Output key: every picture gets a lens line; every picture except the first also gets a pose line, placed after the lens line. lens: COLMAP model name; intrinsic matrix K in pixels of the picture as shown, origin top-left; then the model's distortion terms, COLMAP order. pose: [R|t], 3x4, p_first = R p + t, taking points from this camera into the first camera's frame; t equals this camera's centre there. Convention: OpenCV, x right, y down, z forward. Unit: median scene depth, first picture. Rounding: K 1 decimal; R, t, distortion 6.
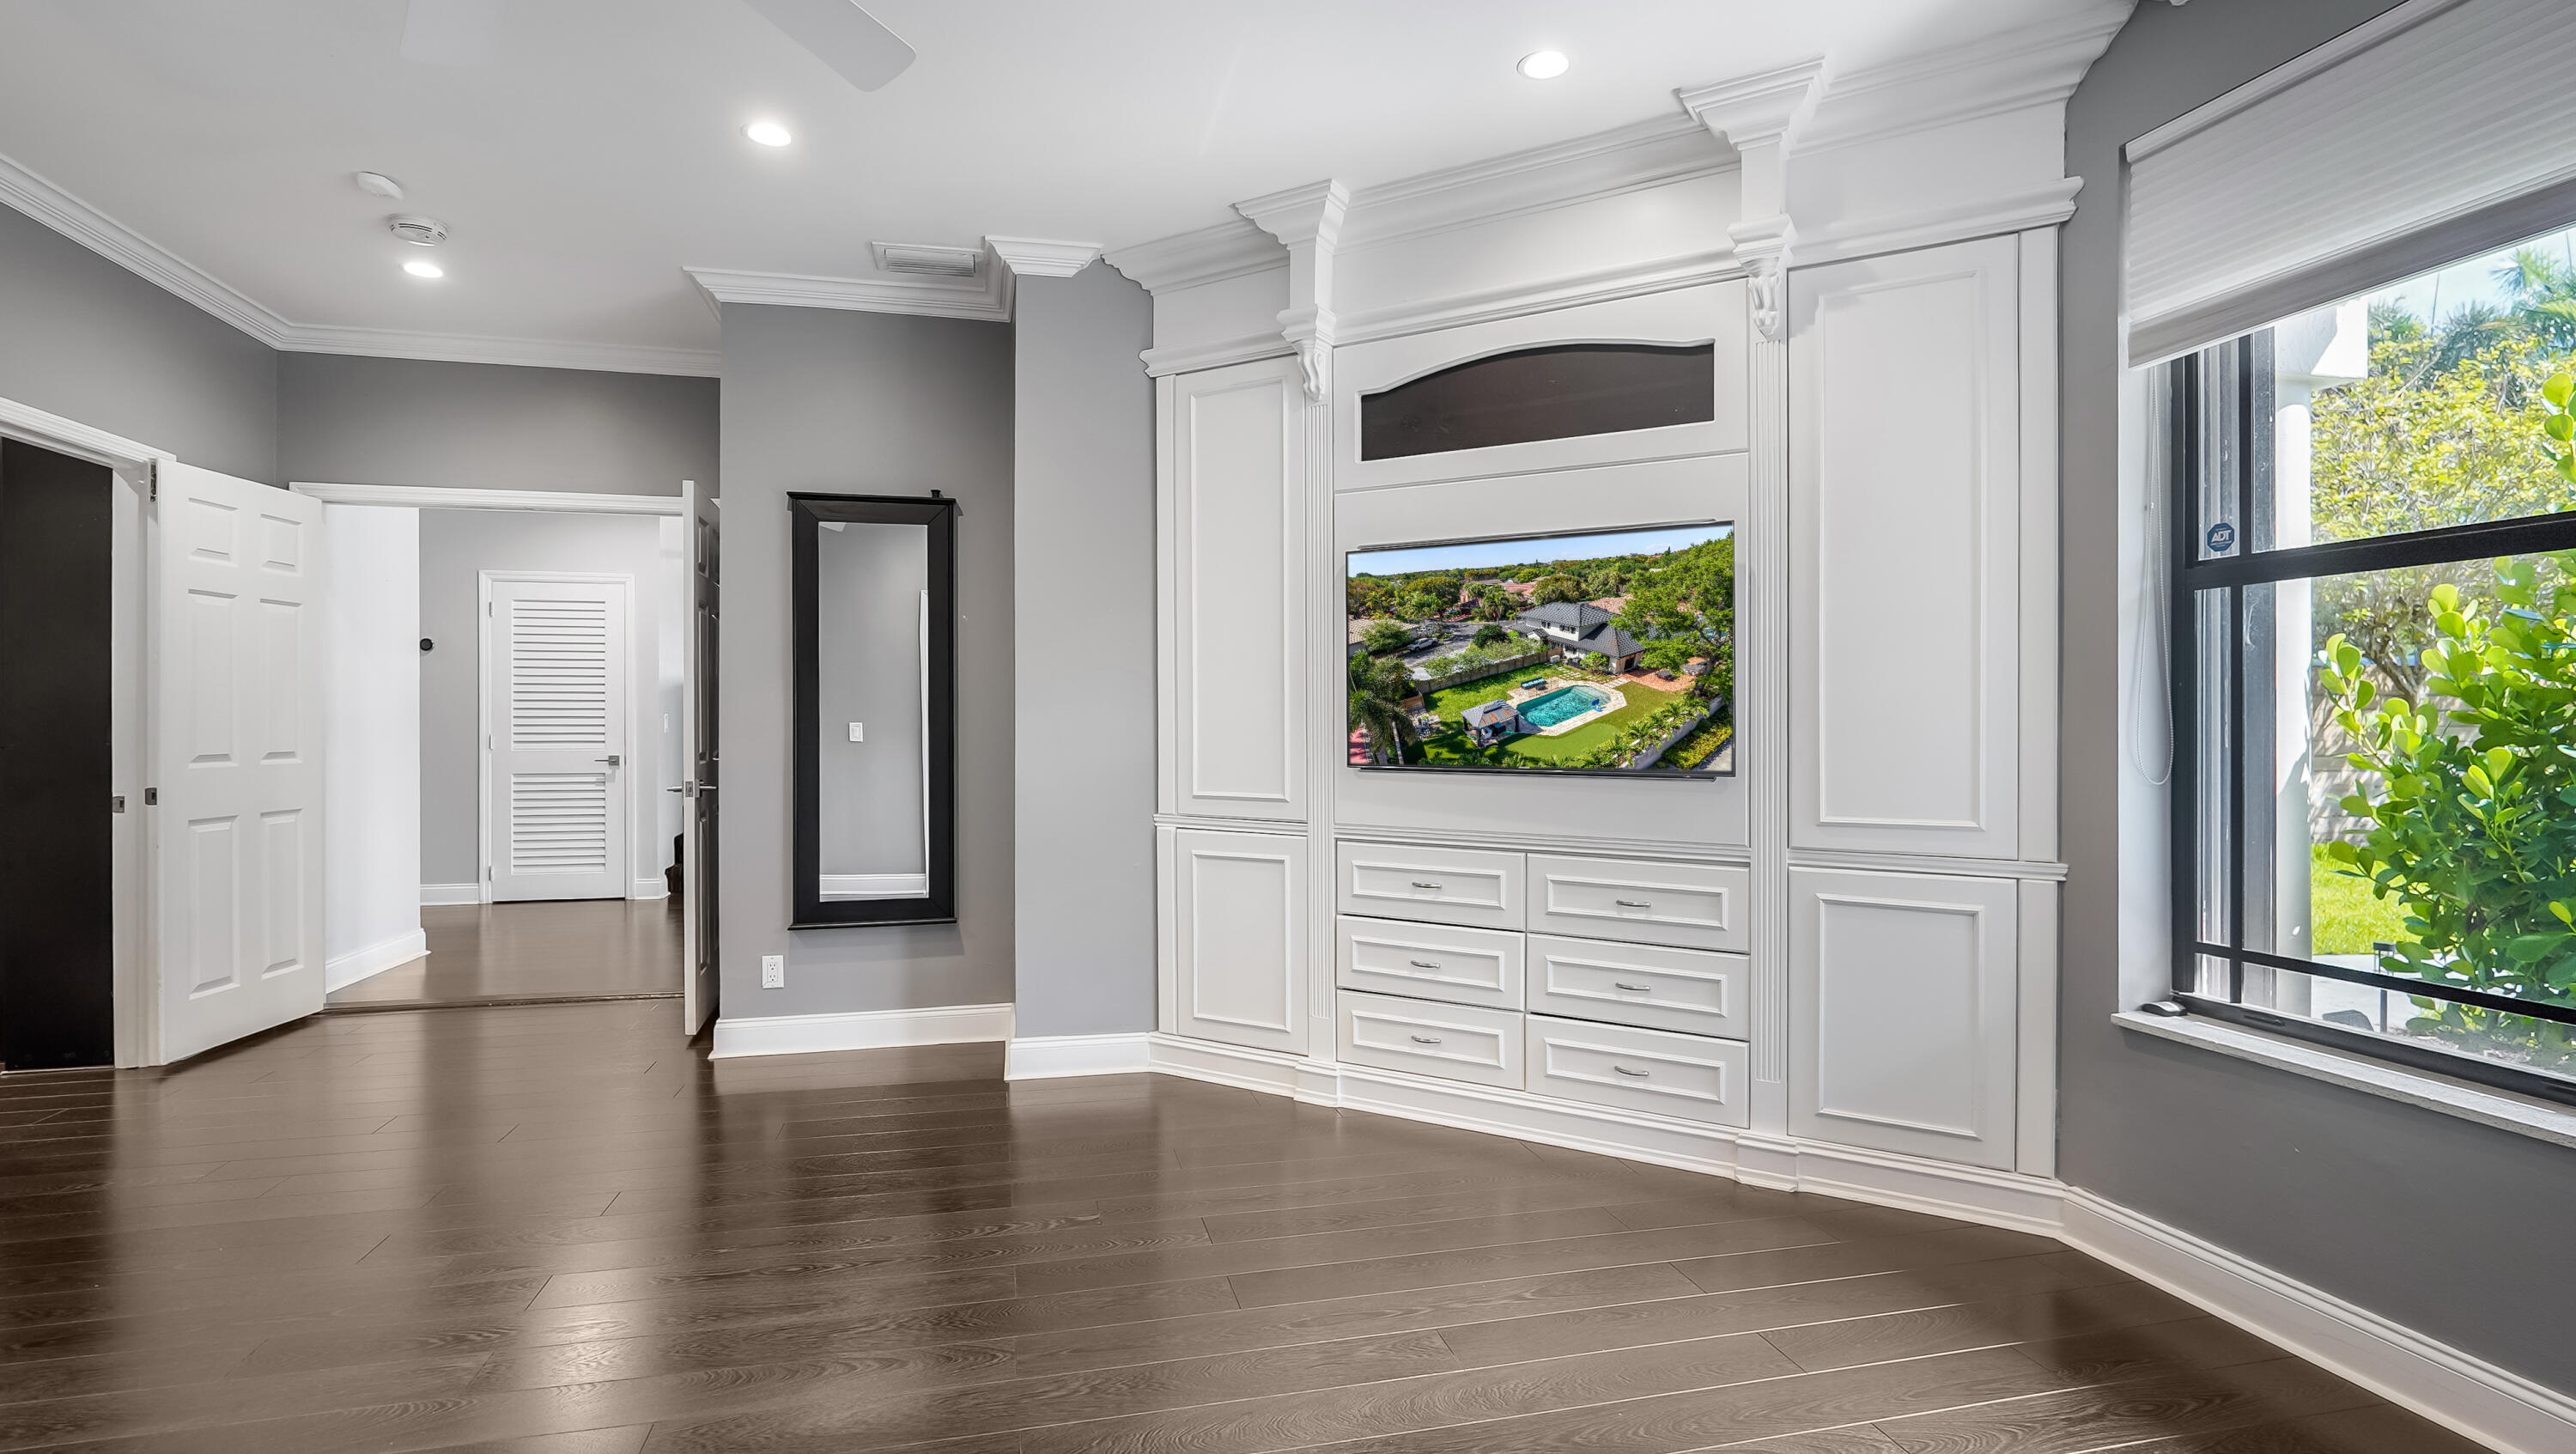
lens RADIAL K [[1263.0, 0, 1294.3], [0, 1263.0, 713.3], [0, 0, 1]] dist [0.000416, 0.000771]
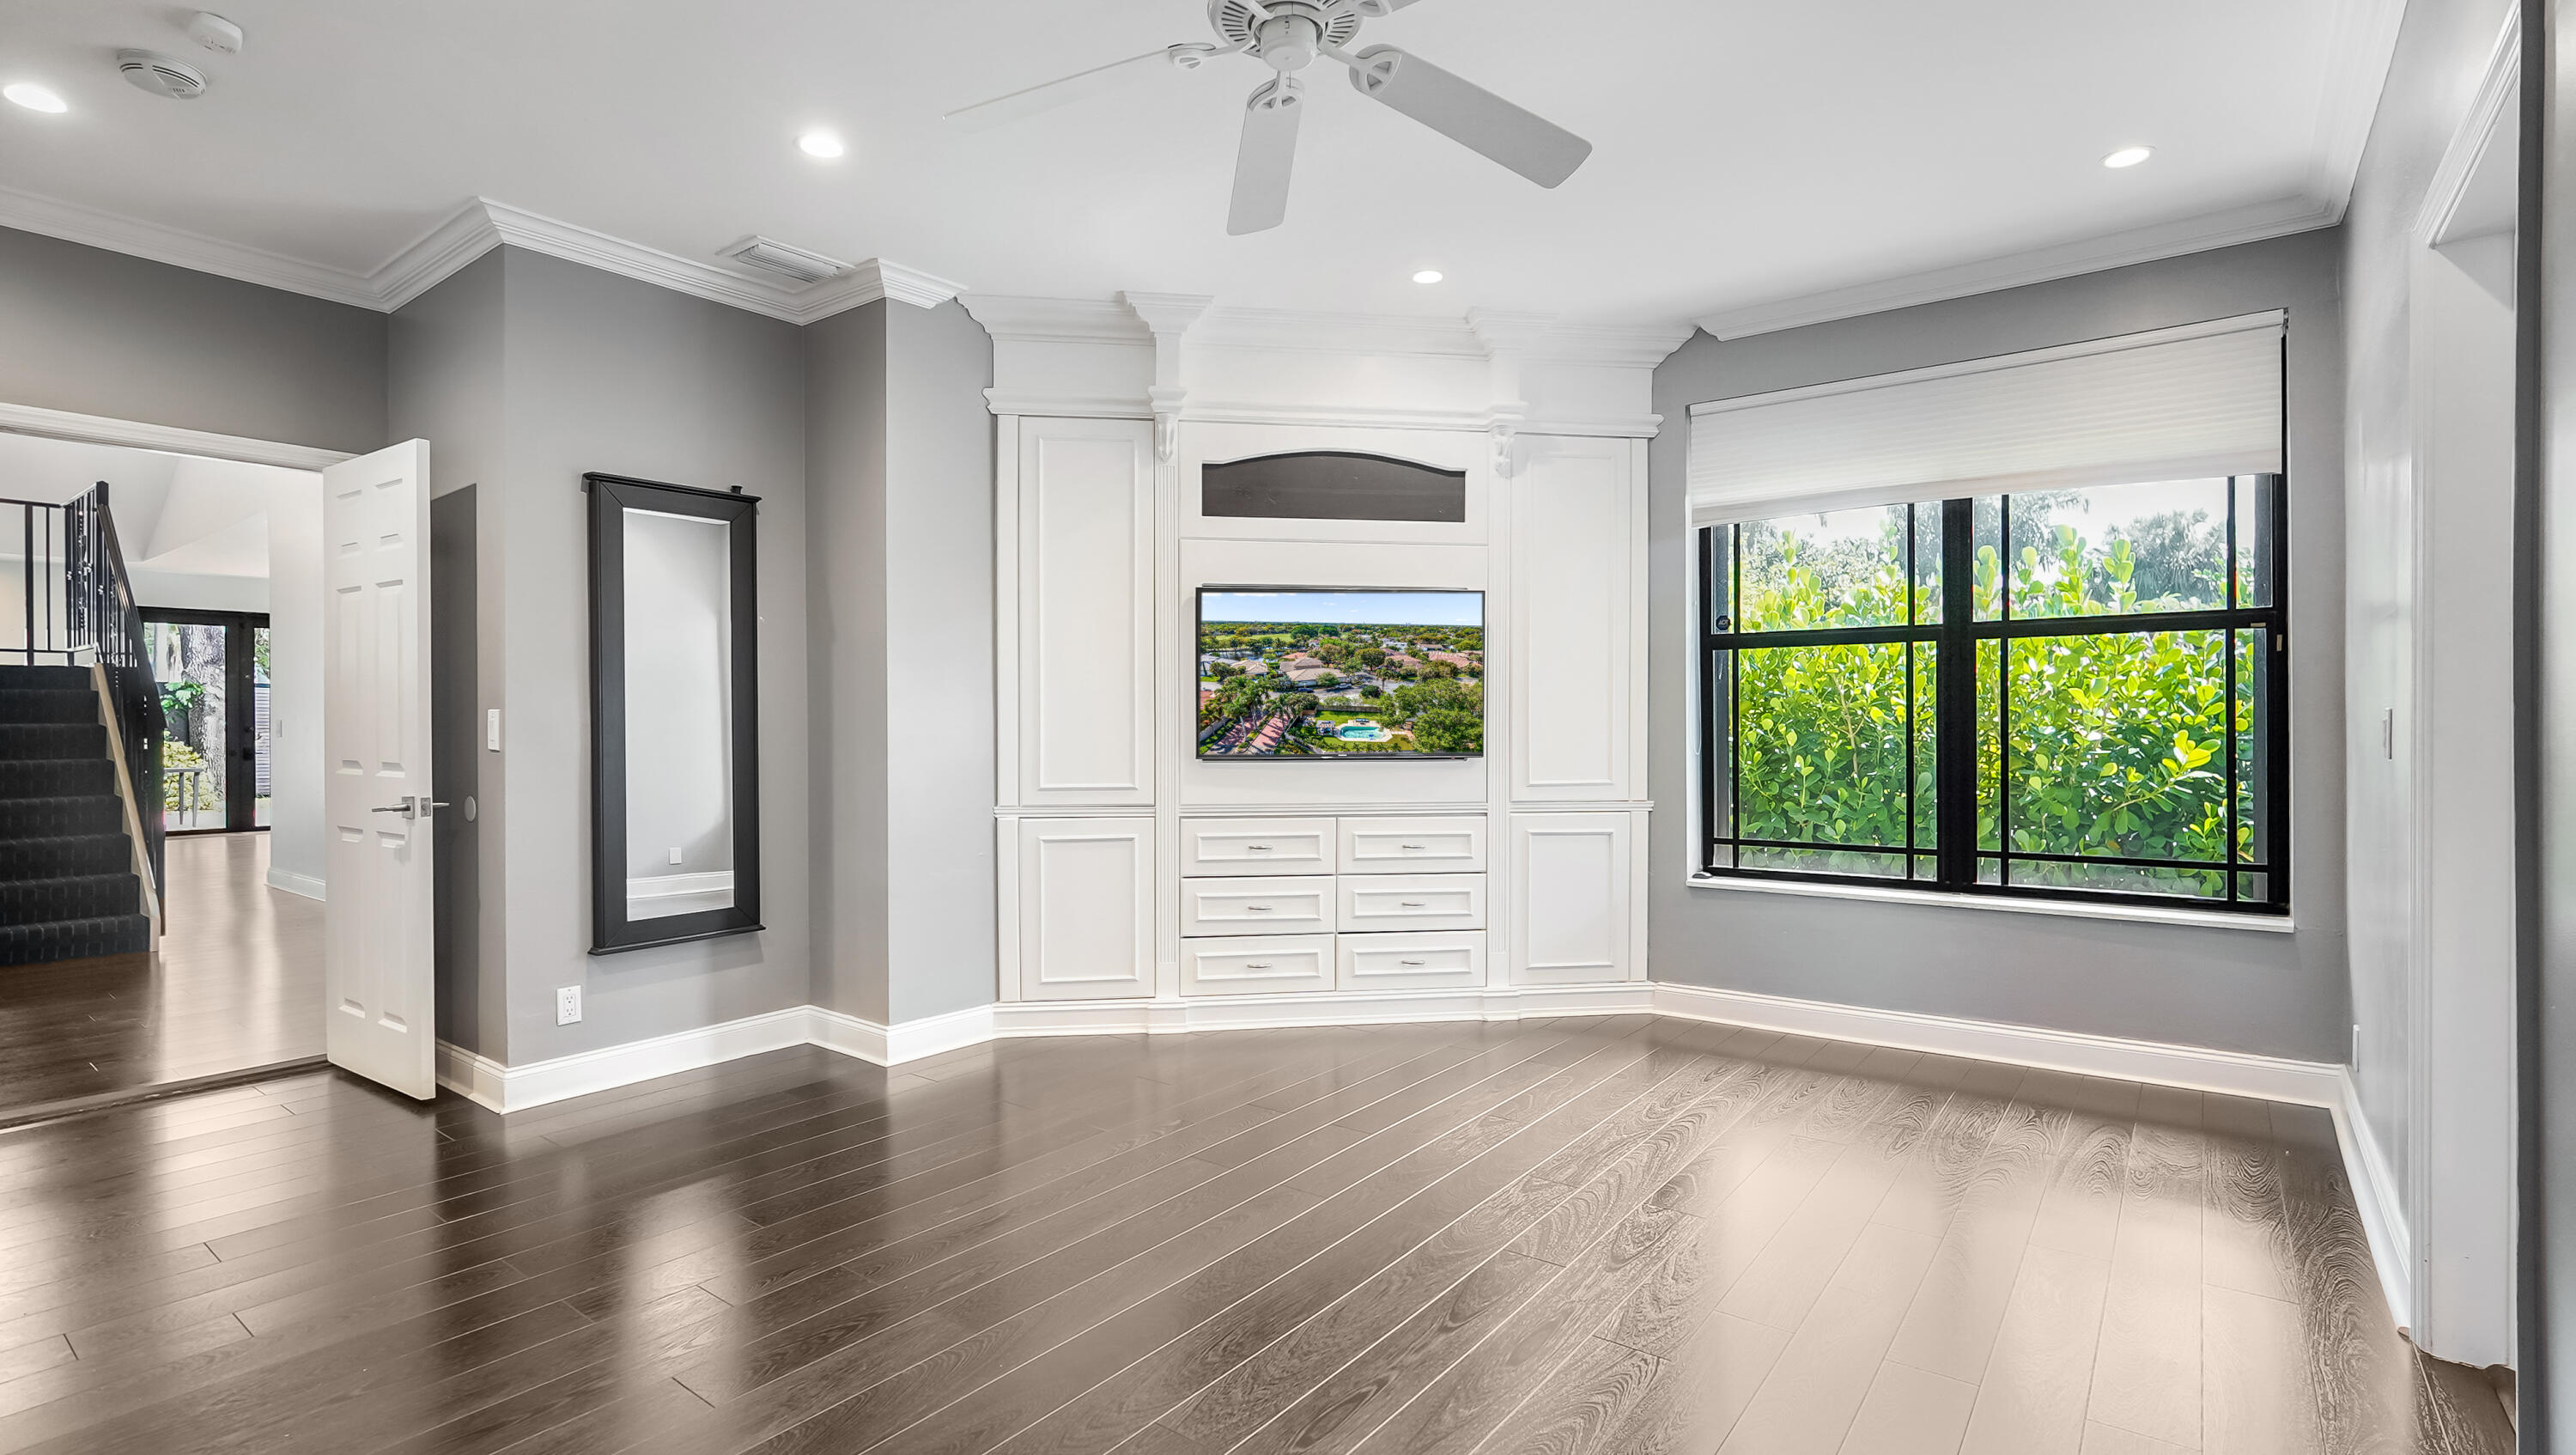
lens RADIAL K [[1217.5, 0, 1295.5], [0, 1217.5, 722.4], [0, 0, 1]] dist [-0.000094, 0.000405]
pose [[0.766827, -0.001509, 0.641852, -0.636748], [0.001299, 0.999999, 0.000799, 0.005124], [-0.641852, 0.000221, 0.766828, 0.009898]]
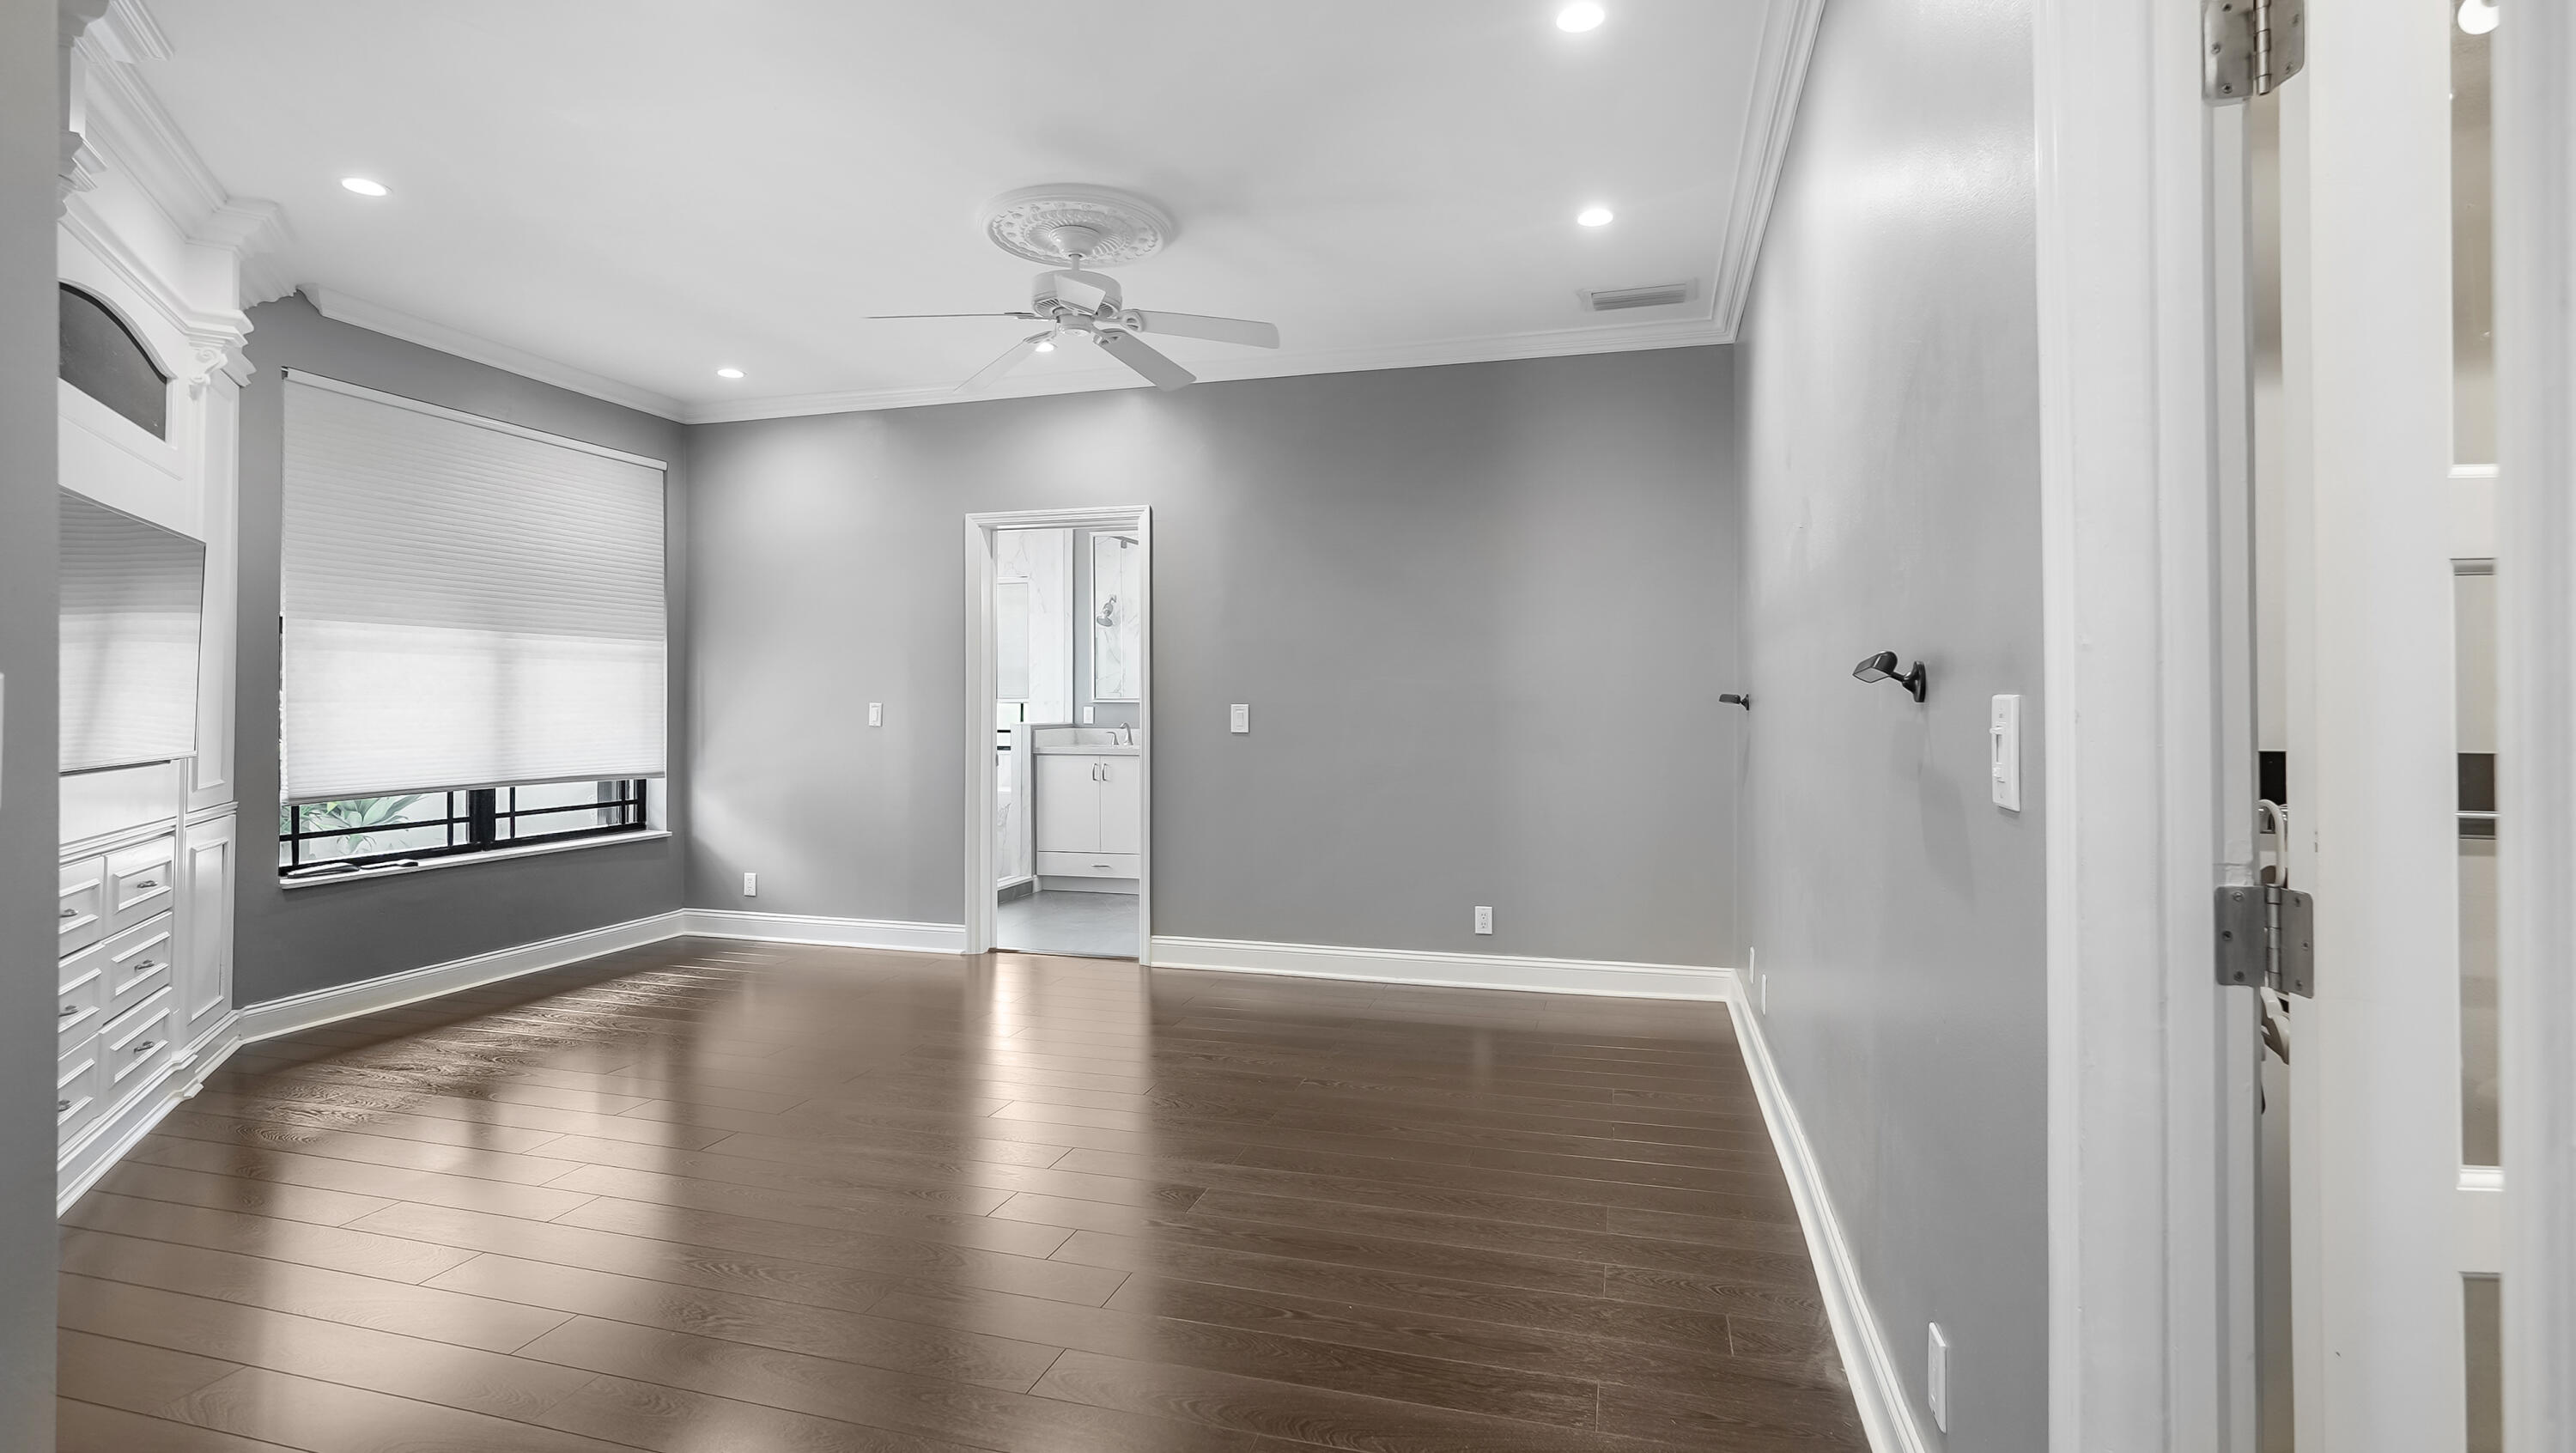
lens RADIAL K [[1217.4, 0, 1295.5], [0, 1217.4, 721.4], [0, 0, 1]] dist [-0.000094, 0.000405]
pose [[-0.876581, 0.003928, 0.481238, -0.916883], [0.007778, 0.999952, 0.006004, 0.017757], [-0.481192, 0.009006, -0.876569, 1.241838]]
